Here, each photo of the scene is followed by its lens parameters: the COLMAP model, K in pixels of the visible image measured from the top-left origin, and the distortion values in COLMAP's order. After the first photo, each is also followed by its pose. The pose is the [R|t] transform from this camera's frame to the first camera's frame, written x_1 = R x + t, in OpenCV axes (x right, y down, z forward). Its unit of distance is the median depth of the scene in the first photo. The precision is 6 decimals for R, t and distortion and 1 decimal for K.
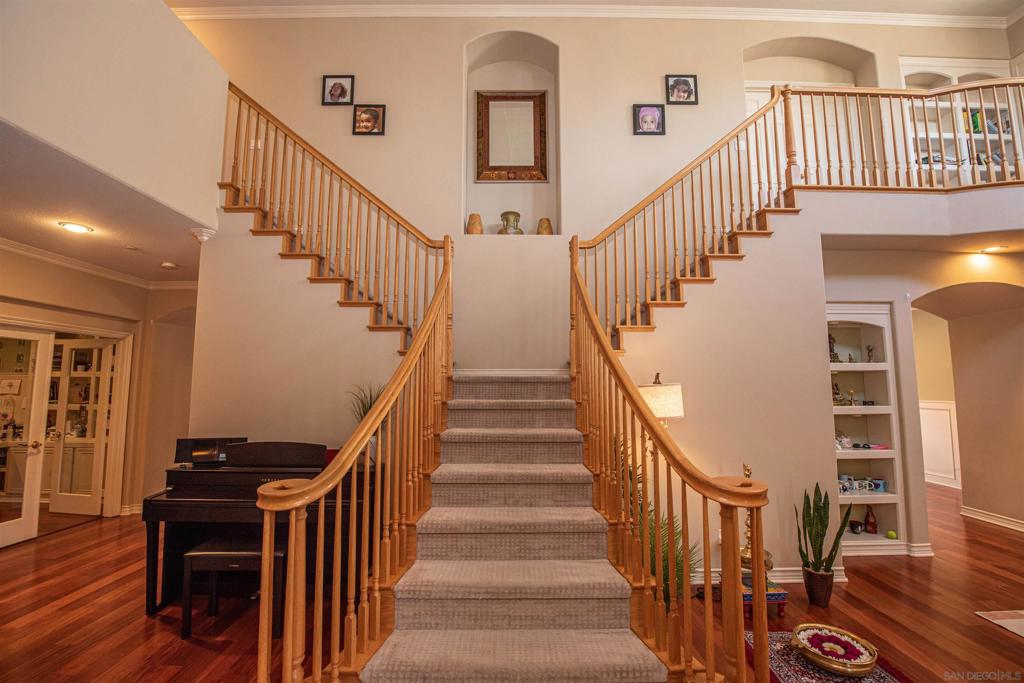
lens RADIAL K [[418.1, 0, 505.0], [0, 418.1, 348.0], [0, 0, 1]] dist [-0.019155, -0.000278]
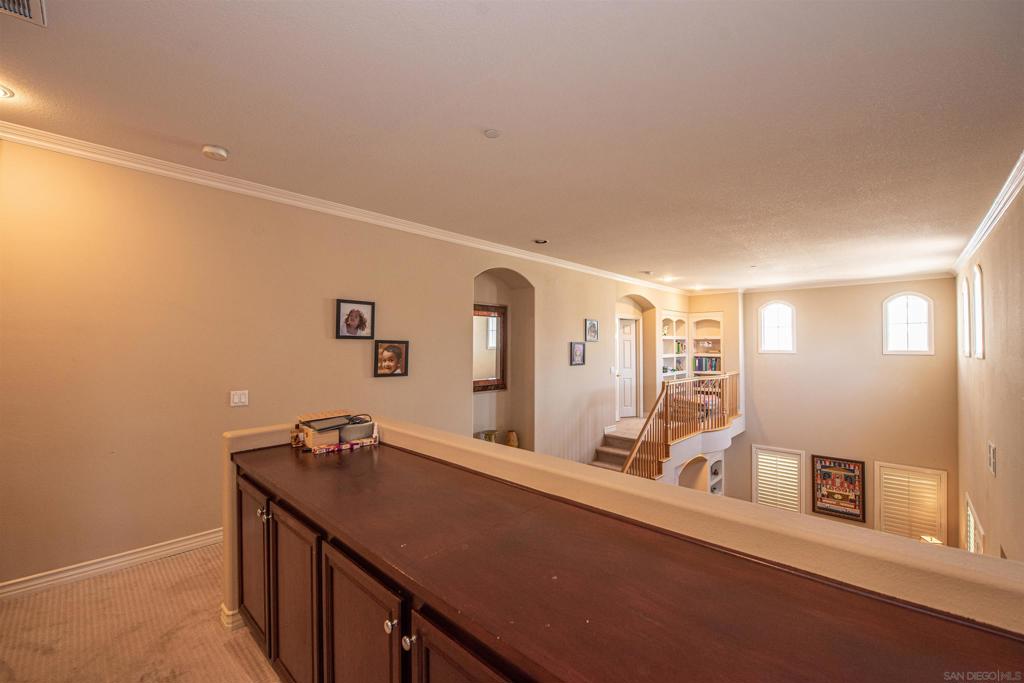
lens RADIAL K [[418.1, 0, 530.4], [0, 418.1, 336.8], [0, 0, 1]] dist [-0.019155, -0.000278]
pose [[0.666532, 0.019050, 0.745233, -1.059212], [-0.071216, 0.996729, 0.038216, -0.874572], [-0.742067, -0.078545, 0.665708, 0.275941]]
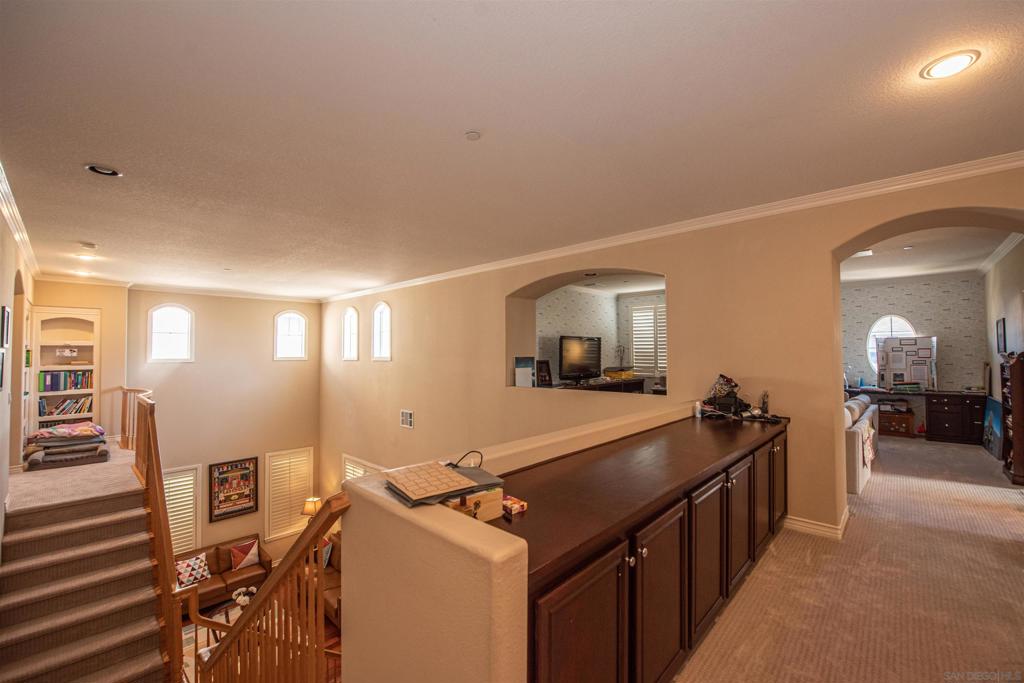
lens RADIAL K [[418.1, 0, 519.6], [0, 418.1, 340.9], [0, 0, 1]] dist [-0.019155, -0.000278]
pose [[-0.731169, 0.026785, 0.681670, -1.081807], [-0.052780, 0.994013, -0.095670, -0.787708], [-0.680152, -0.105929, -0.725378, 1.181607]]
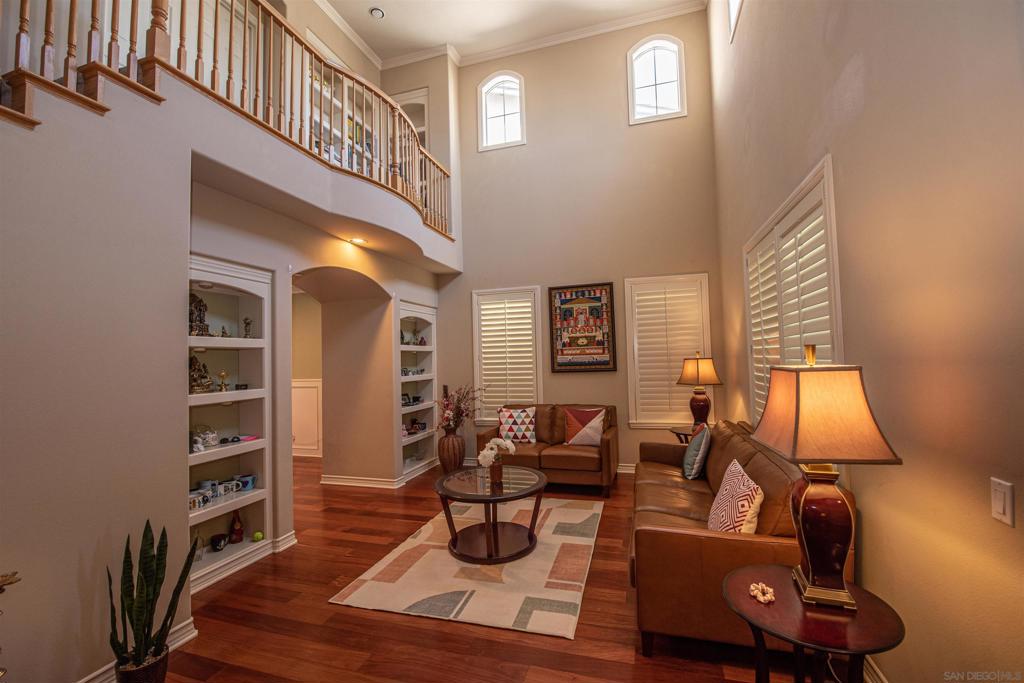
lens RADIAL K [[418.1, 0, 520.6], [0, 418.1, 343.8], [0, 0, 1]] dist [-0.019155, -0.000278]
pose [[0.289133, 0.030896, 0.956790, 0.249861], [-0.061614, 0.998007, -0.013608, 0.024101], [-0.955304, -0.055018, 0.290460, 0.230054]]
